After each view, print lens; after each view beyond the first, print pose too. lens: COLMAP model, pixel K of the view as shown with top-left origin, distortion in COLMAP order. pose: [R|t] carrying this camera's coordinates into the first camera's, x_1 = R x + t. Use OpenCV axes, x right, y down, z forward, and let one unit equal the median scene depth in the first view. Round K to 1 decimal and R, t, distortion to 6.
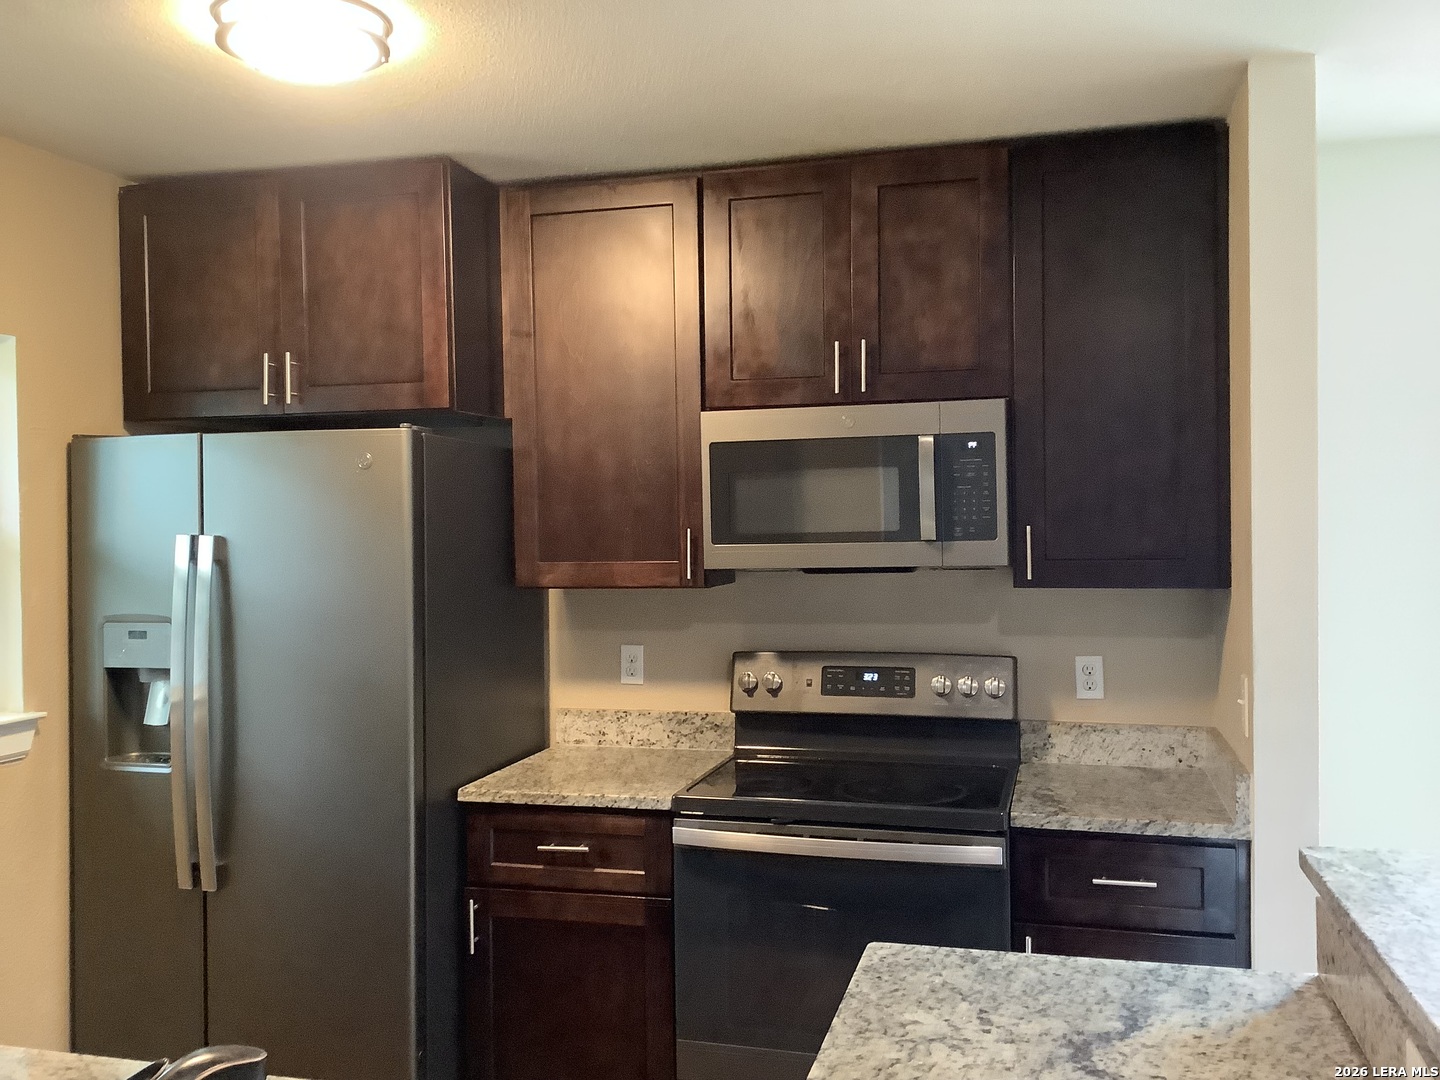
lens RADIAL K [[1283.5, 0, 717.2], [0, 1283.5, 534.7], [0, 0, 1]] dist [0.137122, -0.218663]
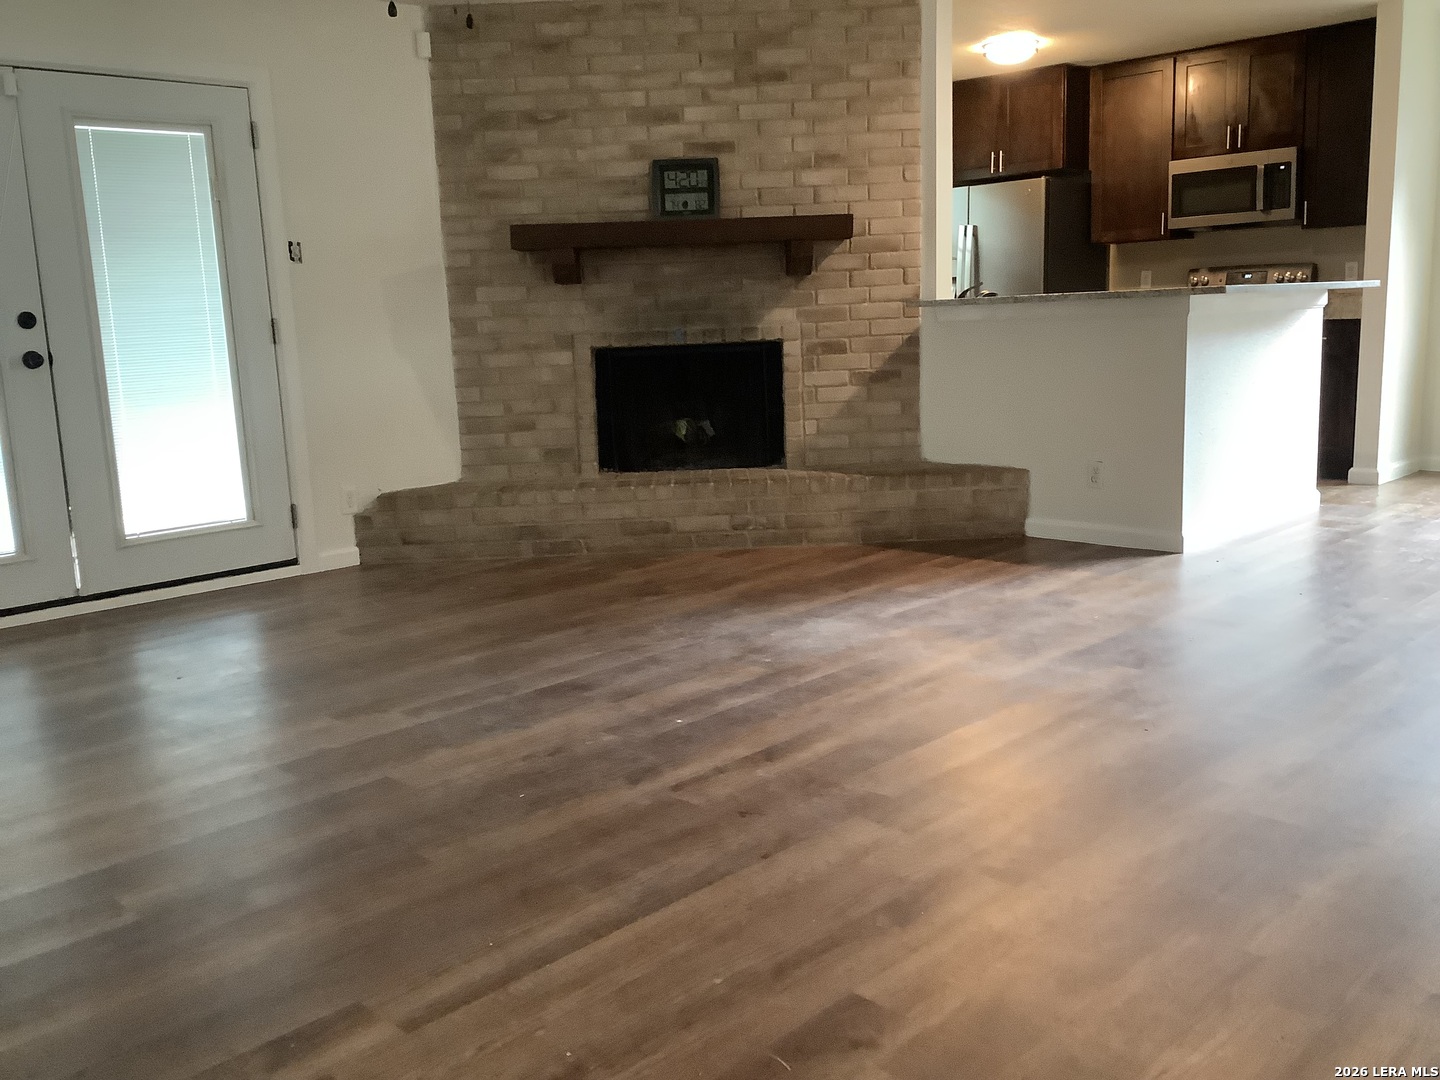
lens RADIAL K [[1283.5, 0, 717.2], [0, 1283.5, 534.7], [0, 0, 1]] dist [0.137122, -0.218663]
pose [[0.867027, 0.068440, -0.493539, 0.511969], [0.023830, 0.983693, 0.178273, 0.135079], [0.497692, -0.166328, 0.851257, -1.614848]]
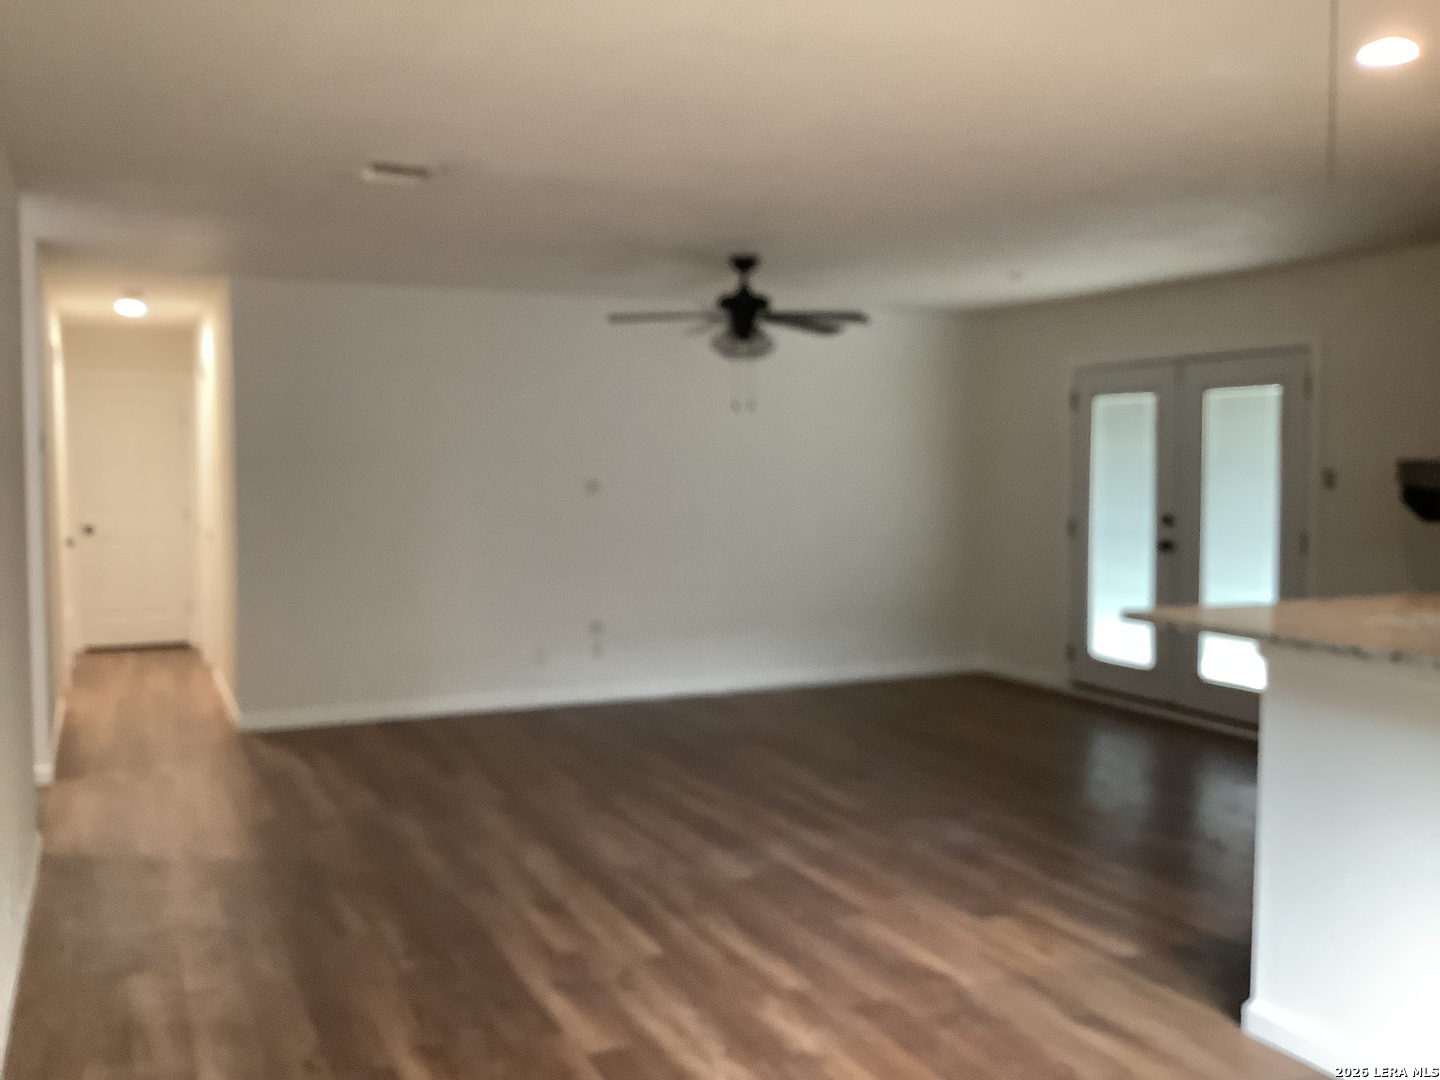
lens RADIAL K [[1283.5, 0, 717.2], [0, 1283.5, 534.7], [0, 0, 1]] dist [0.137122, -0.218663]
pose [[-0.758451, 0.041211, -0.650426, 1.172963], [-0.004732, 0.997624, 0.068729, 0.011054], [0.651713, 0.055205, -0.756454, 0.573393]]
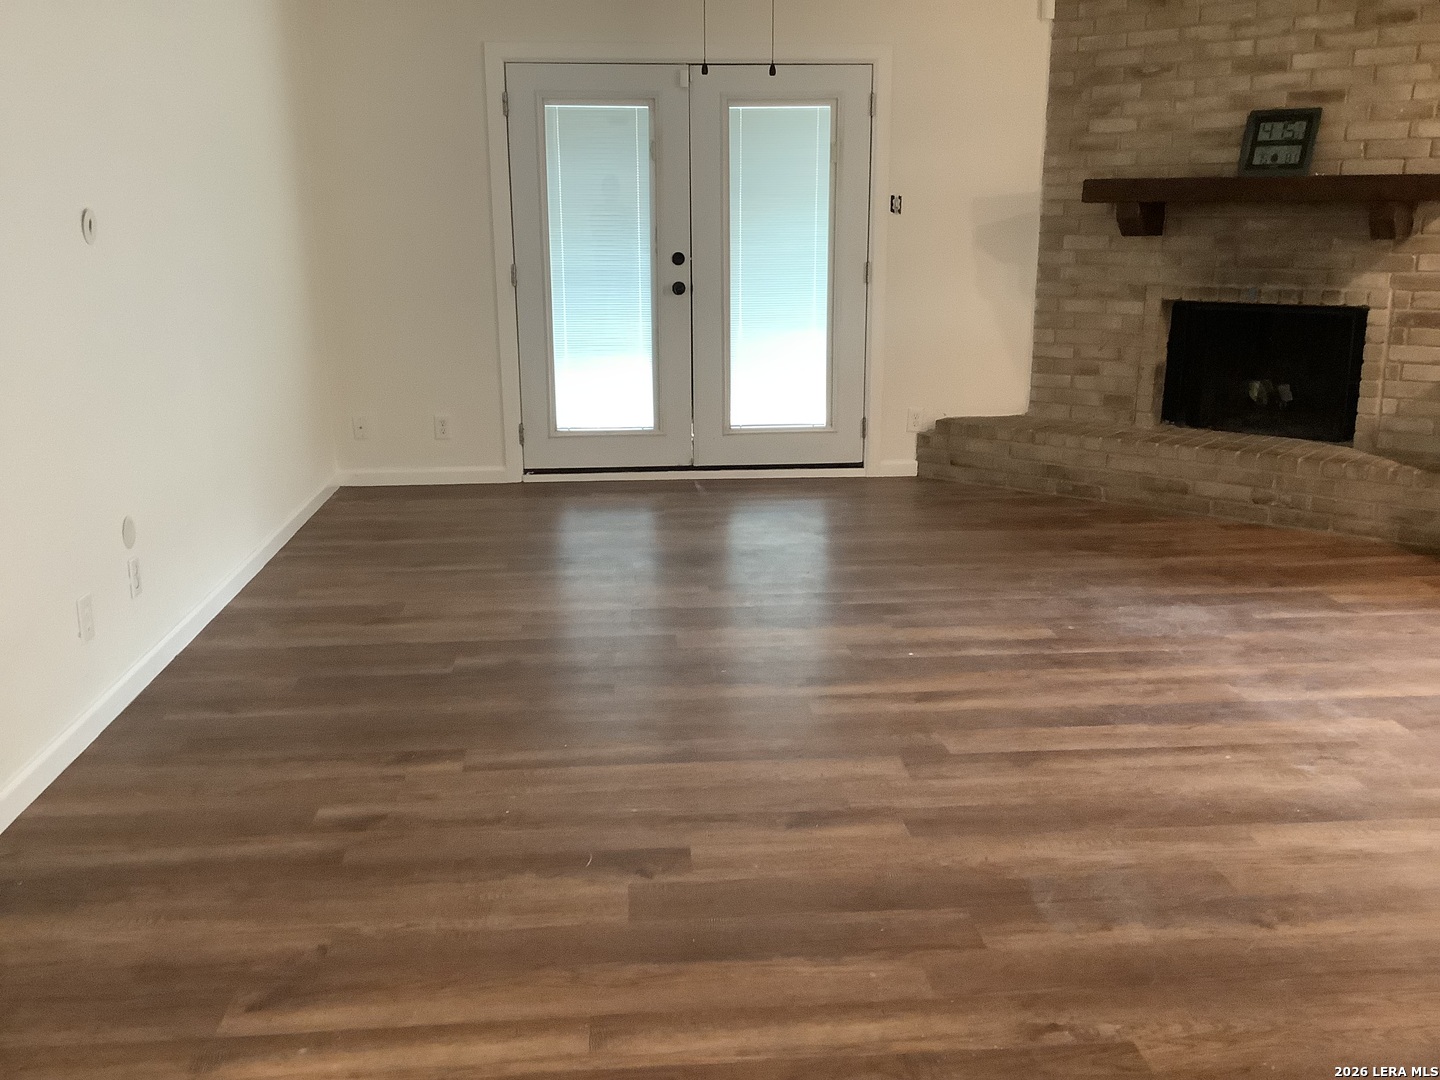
lens RADIAL K [[1291.0, 0, 713.0], [0, 1291.0, 536.4], [0, 0, 1]] dist [0.066492, -0.098159]
pose [[0.335452, 0.240831, -0.910754, 1.019763], [-0.005089, 0.967220, 0.253888, 0.049463], [0.942044, -0.080533, 0.325682, -1.322654]]
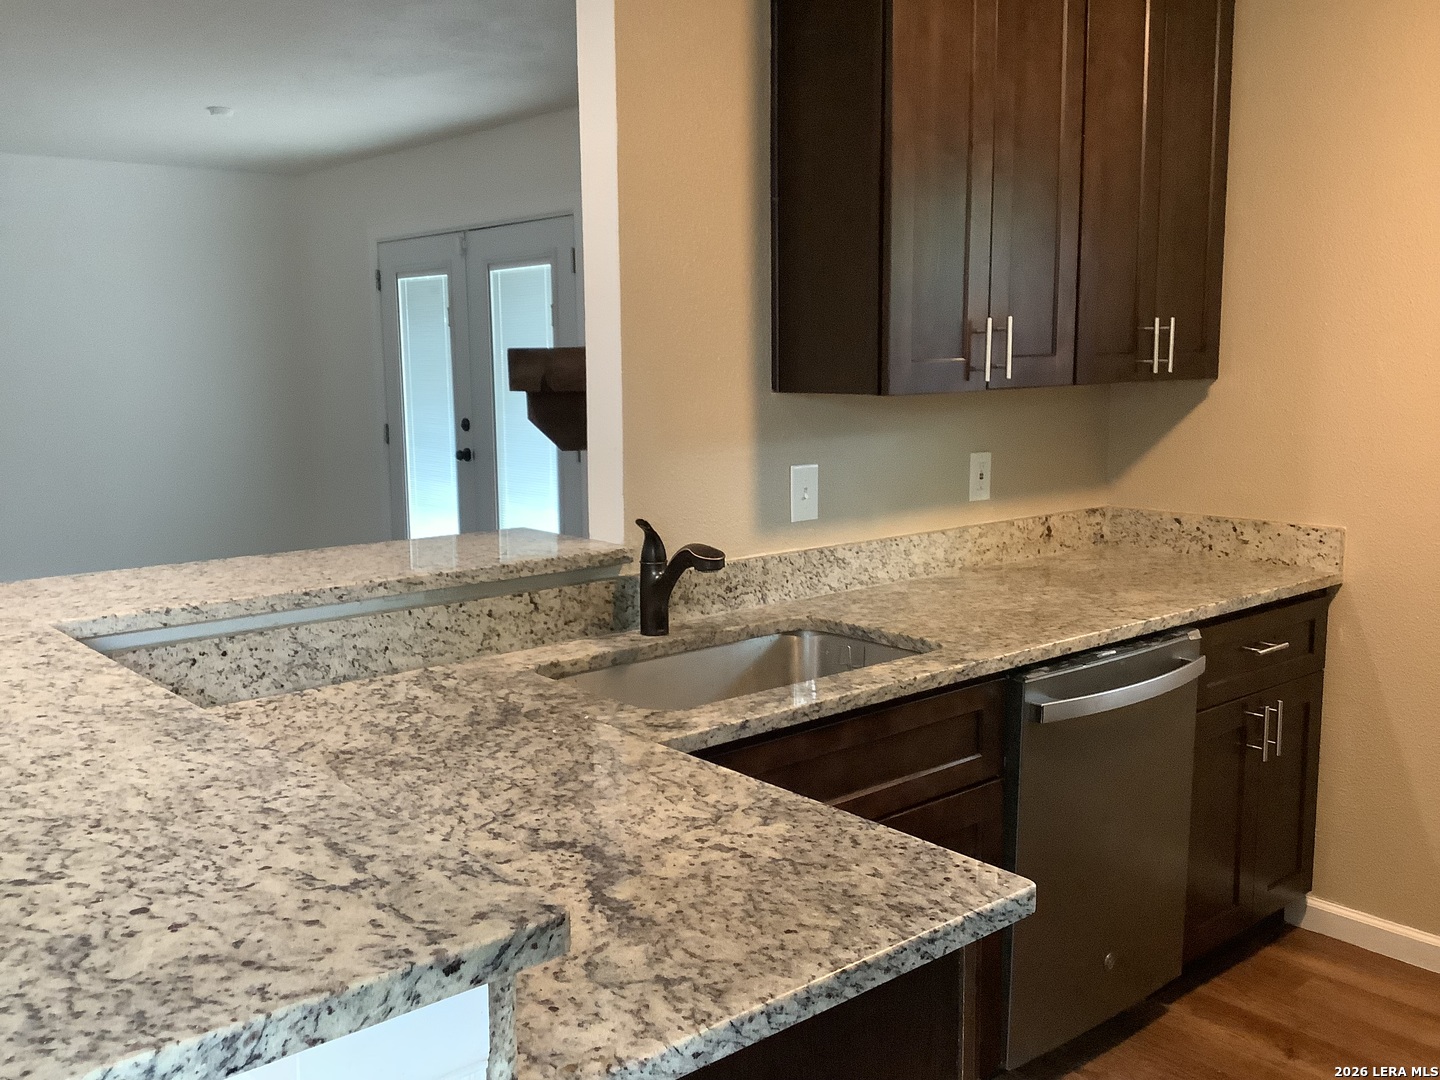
lens RADIAL K [[1292.5, 0, 718.9], [0, 1292.5, 491.7], [0, 0, 1]] dist [0.137827, -0.251503]
pose [[-0.564399, 0.100325, -0.819383, 0.445860], [0.007436, 0.993165, 0.116481, 0.019244], [0.825468, 0.059649, -0.561288, 0.736152]]
